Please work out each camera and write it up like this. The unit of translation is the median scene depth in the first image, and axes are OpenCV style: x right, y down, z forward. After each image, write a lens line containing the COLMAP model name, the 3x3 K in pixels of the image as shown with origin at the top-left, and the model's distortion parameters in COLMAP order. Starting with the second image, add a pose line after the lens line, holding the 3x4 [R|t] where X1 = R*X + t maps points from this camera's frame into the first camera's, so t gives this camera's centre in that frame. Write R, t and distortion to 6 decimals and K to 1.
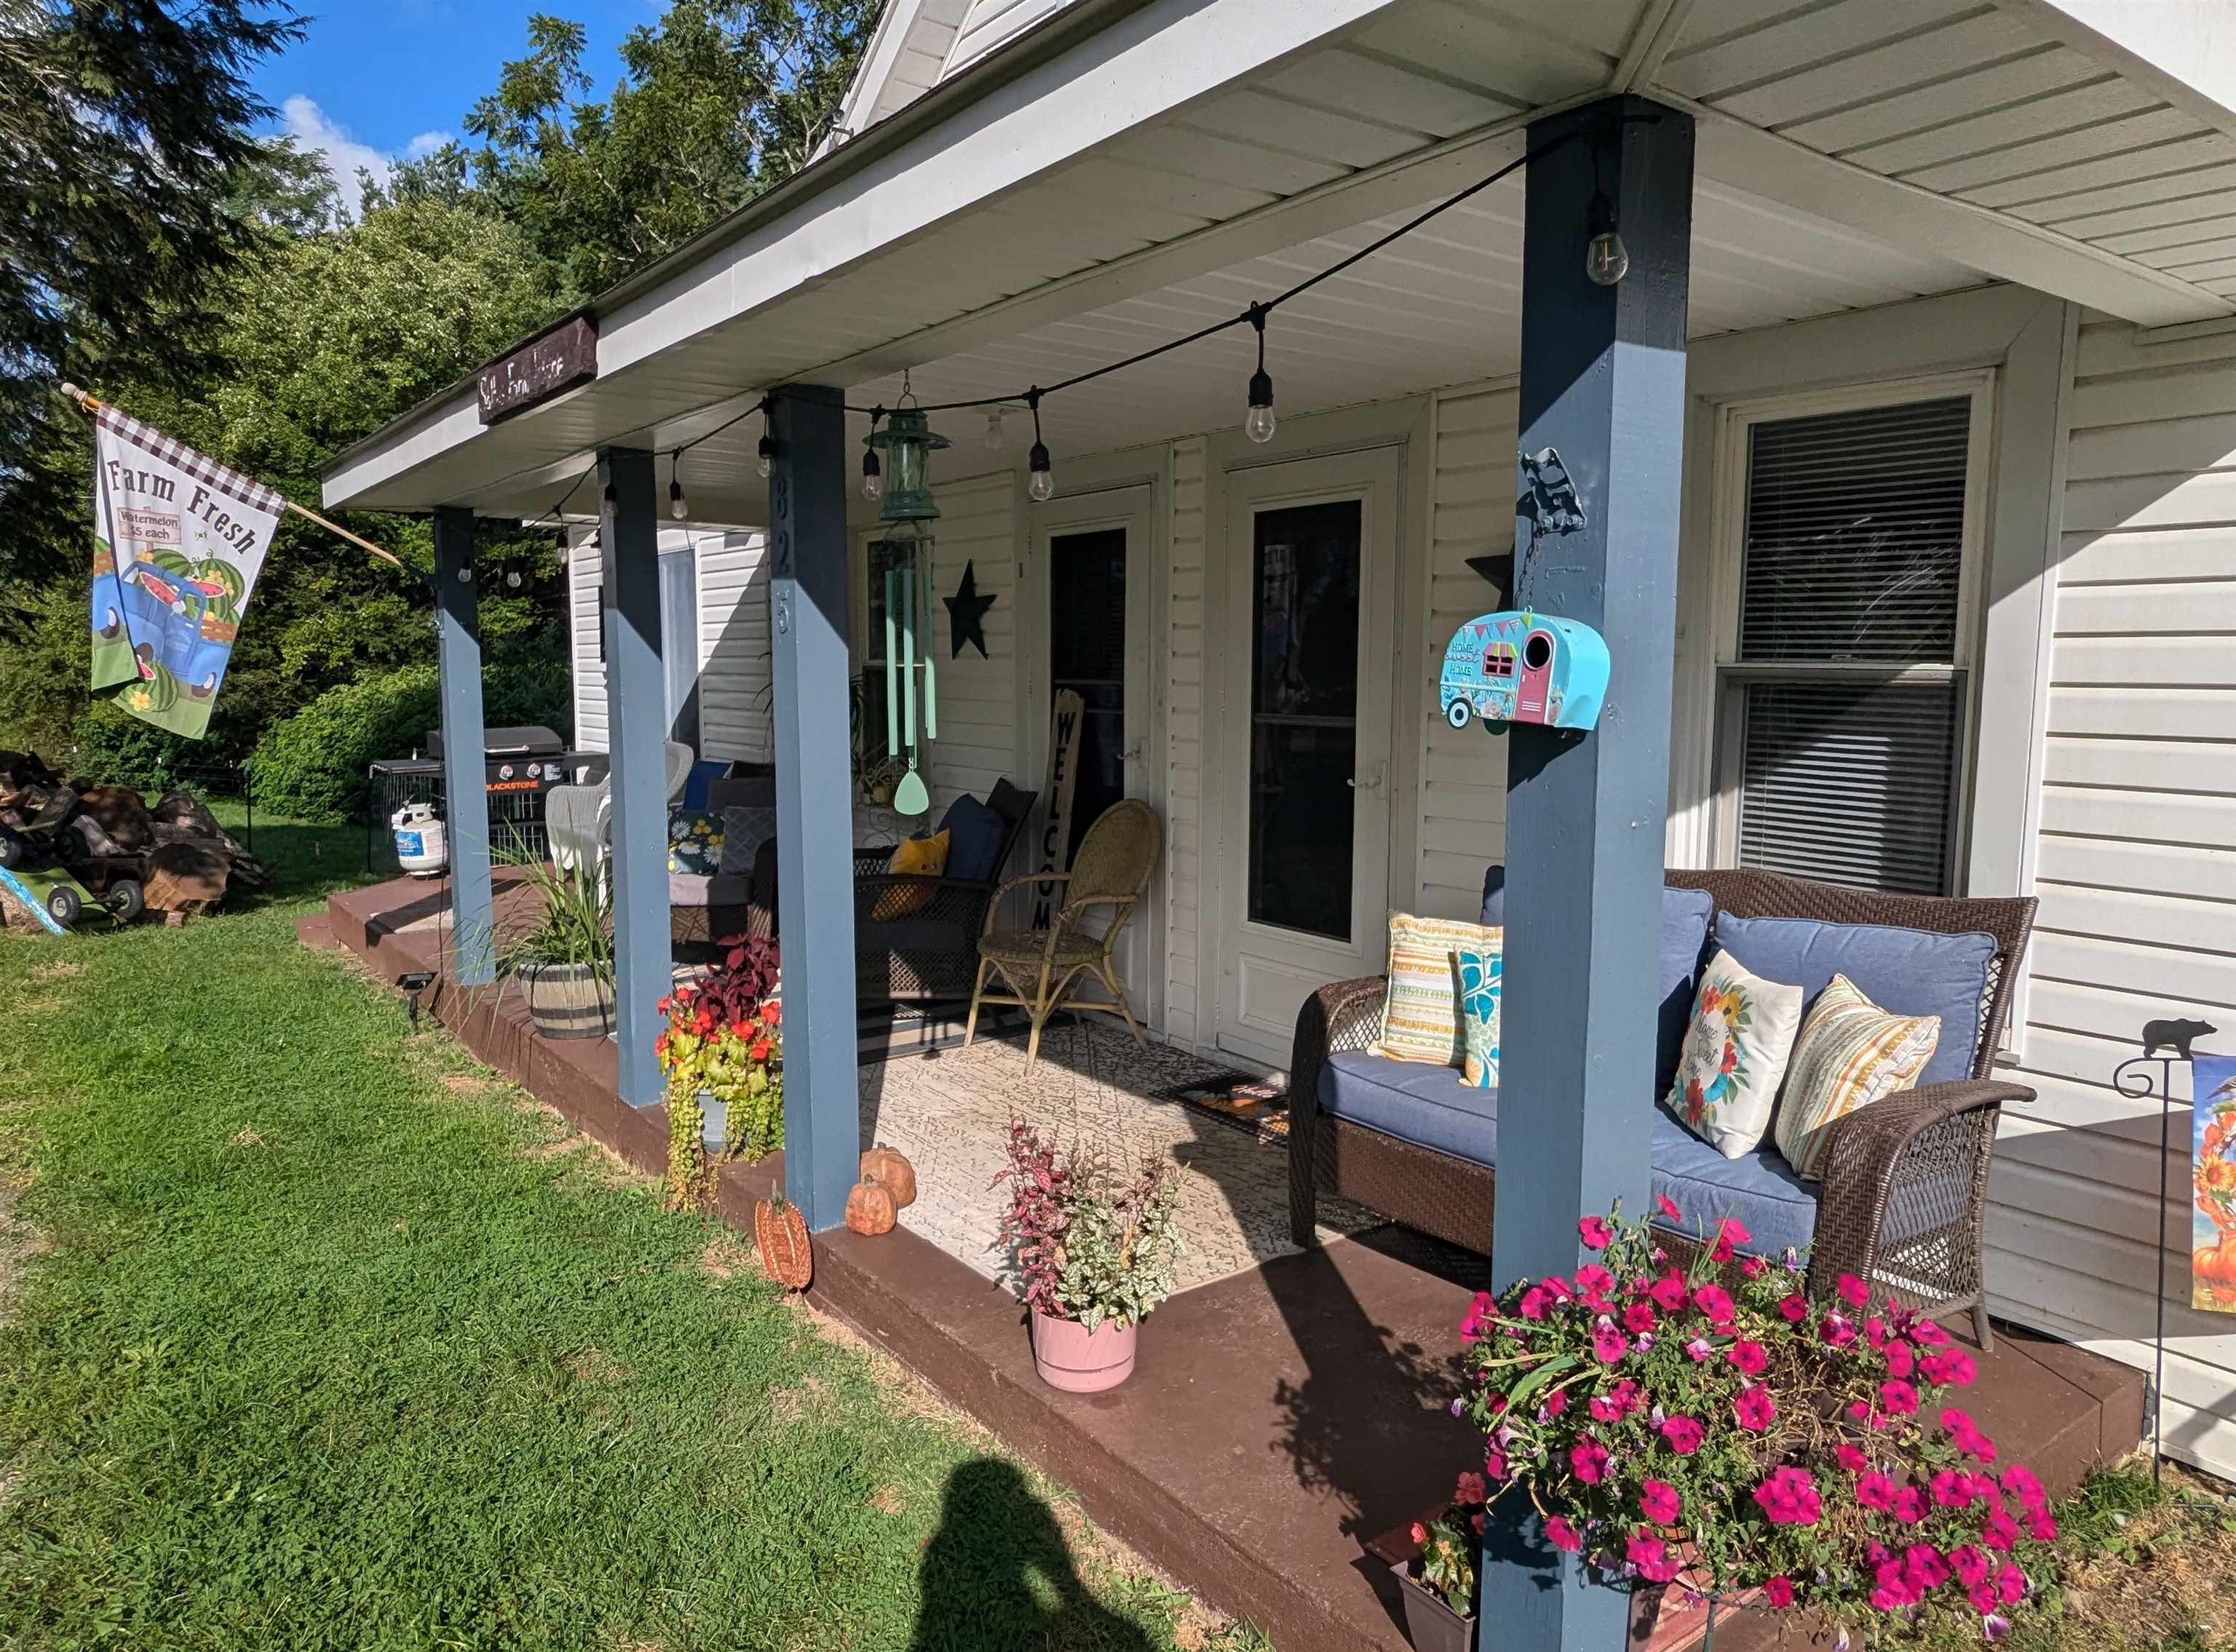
lens RADIAL K [[1478.7, 0, 1118.0], [0, 1478.7, 826.0], [0, 0, 1]] dist [-0.000494, -0.000117]
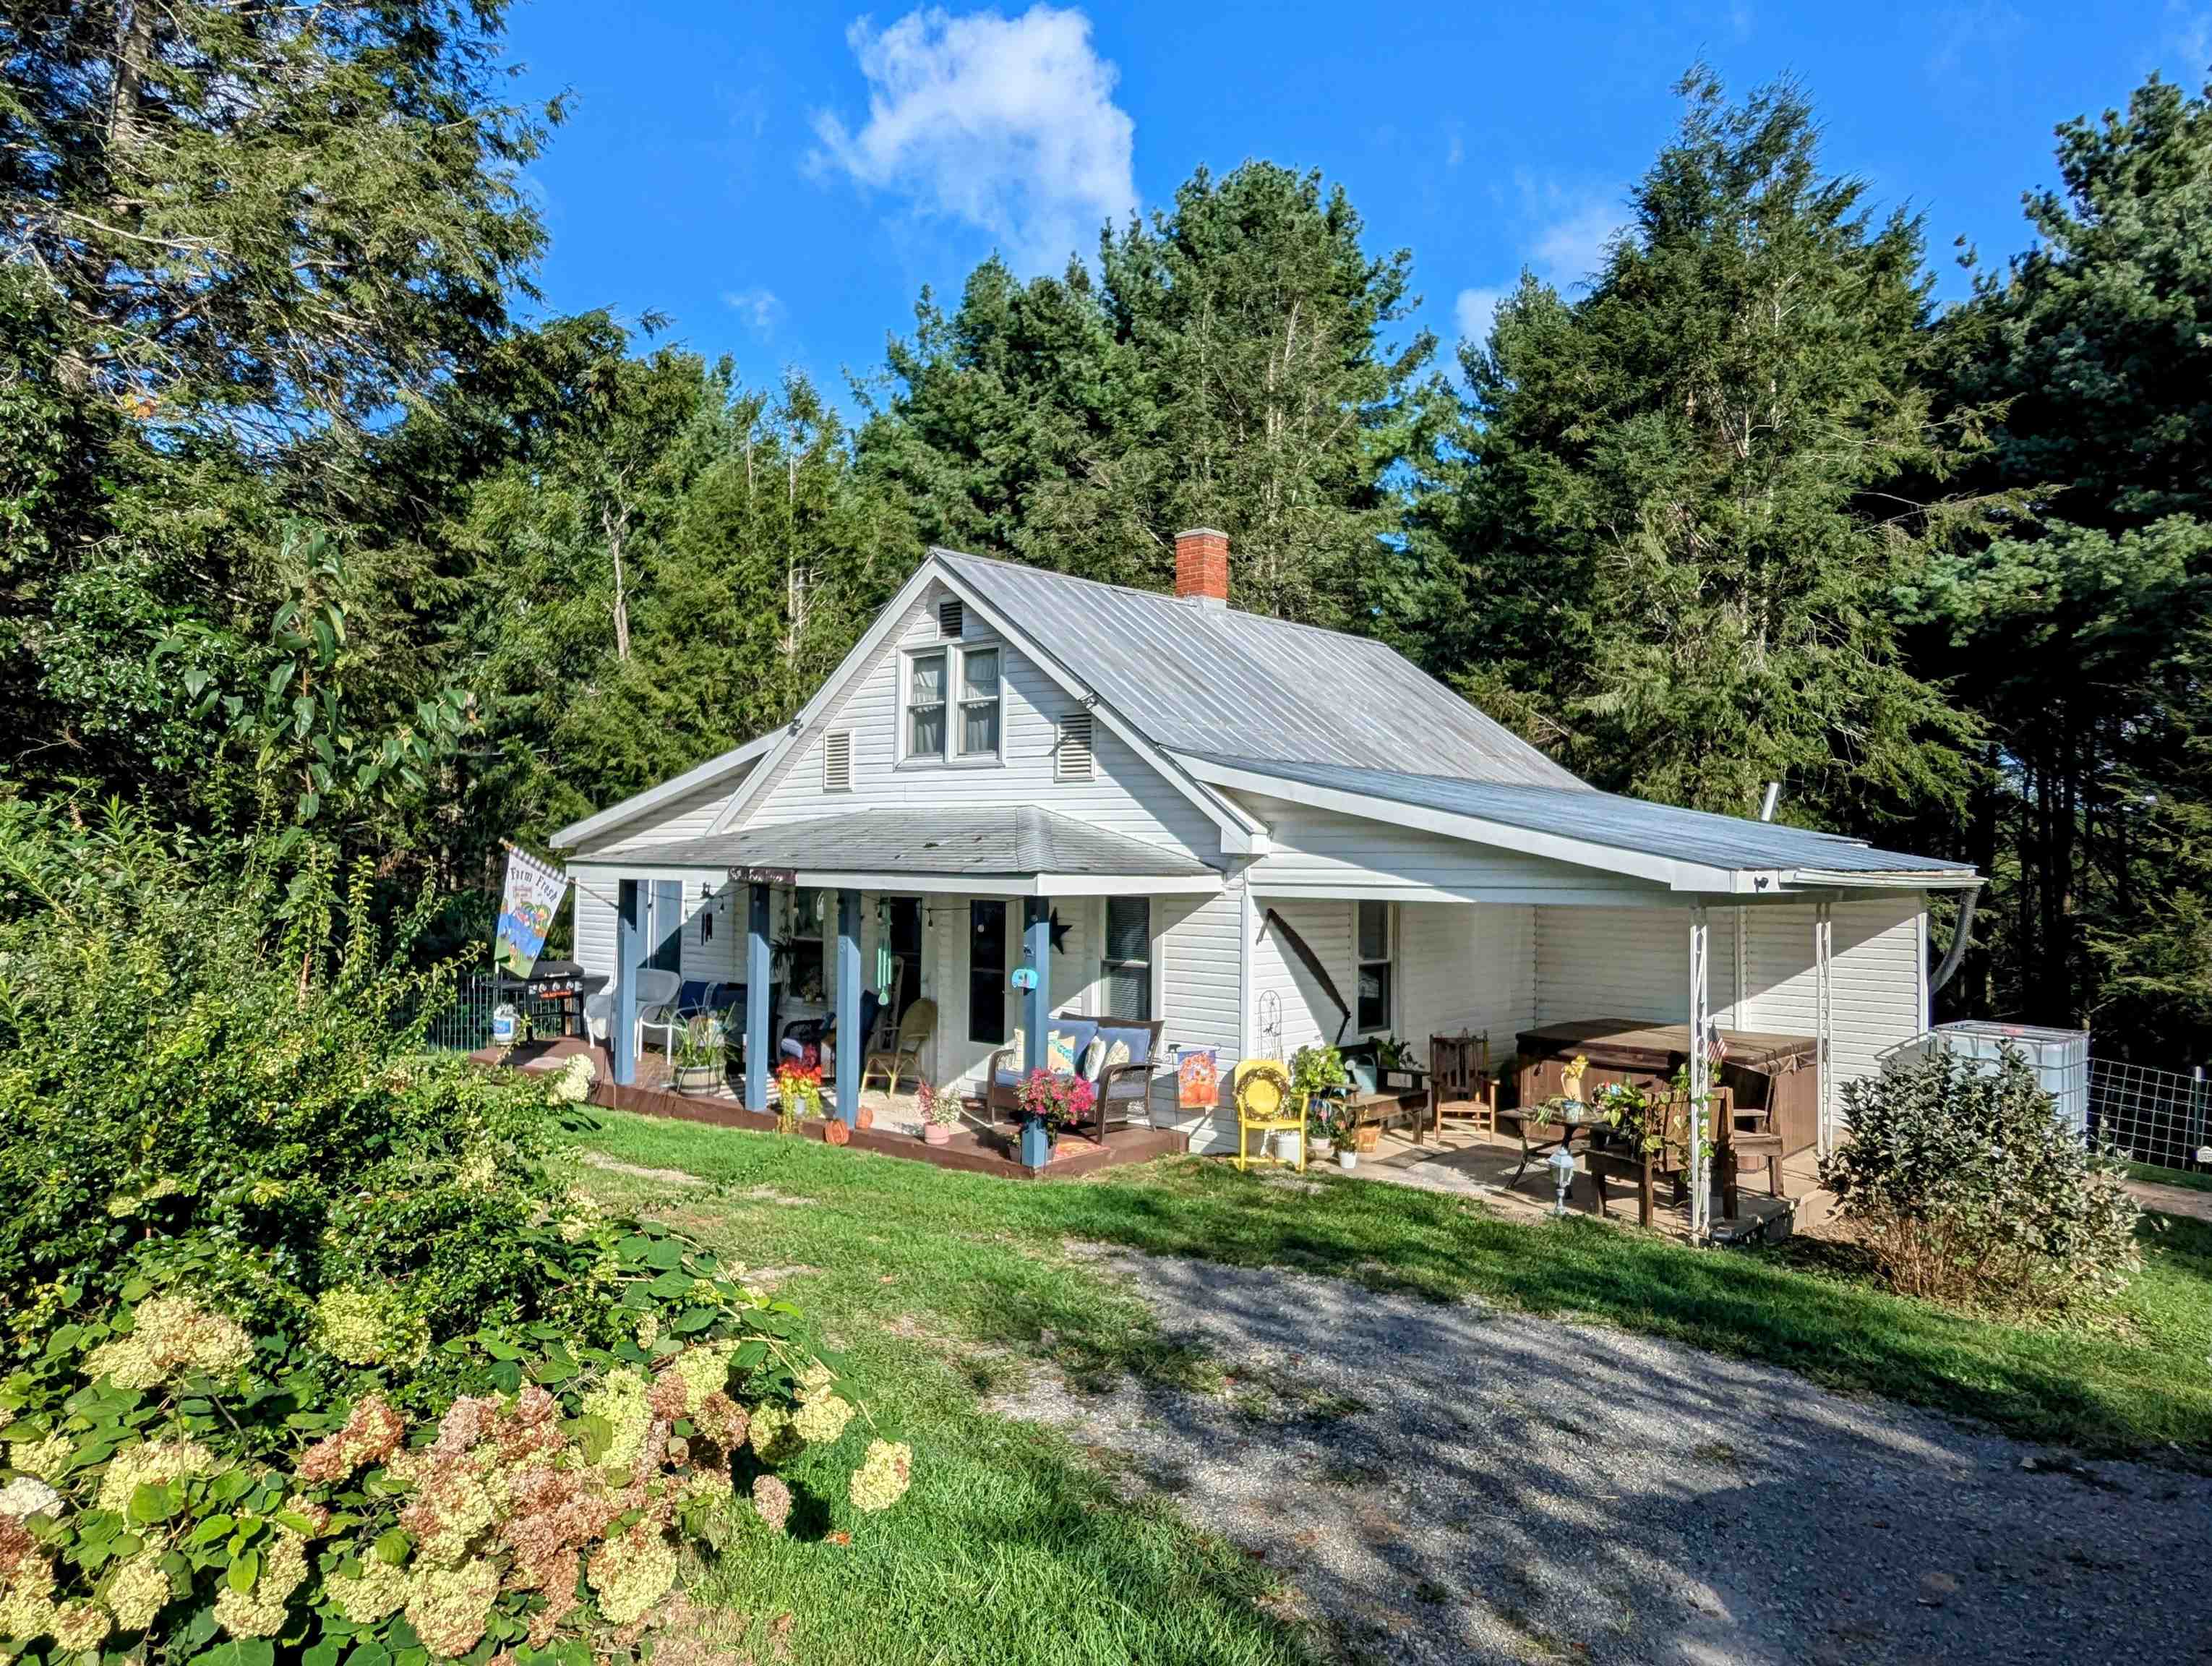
lens RADIAL K [[1046.1, 0, 1096.5], [0, 1046.1, 828.3], [0, 0, 1]] dist [0.000401, 0.001655]
pose [[0.973040, 0.020833, 0.229694, -0.137570], [0.019074, 0.985232, -0.170158, 0.008856], [-0.229847, 0.169951, 0.958273, -1.019358]]
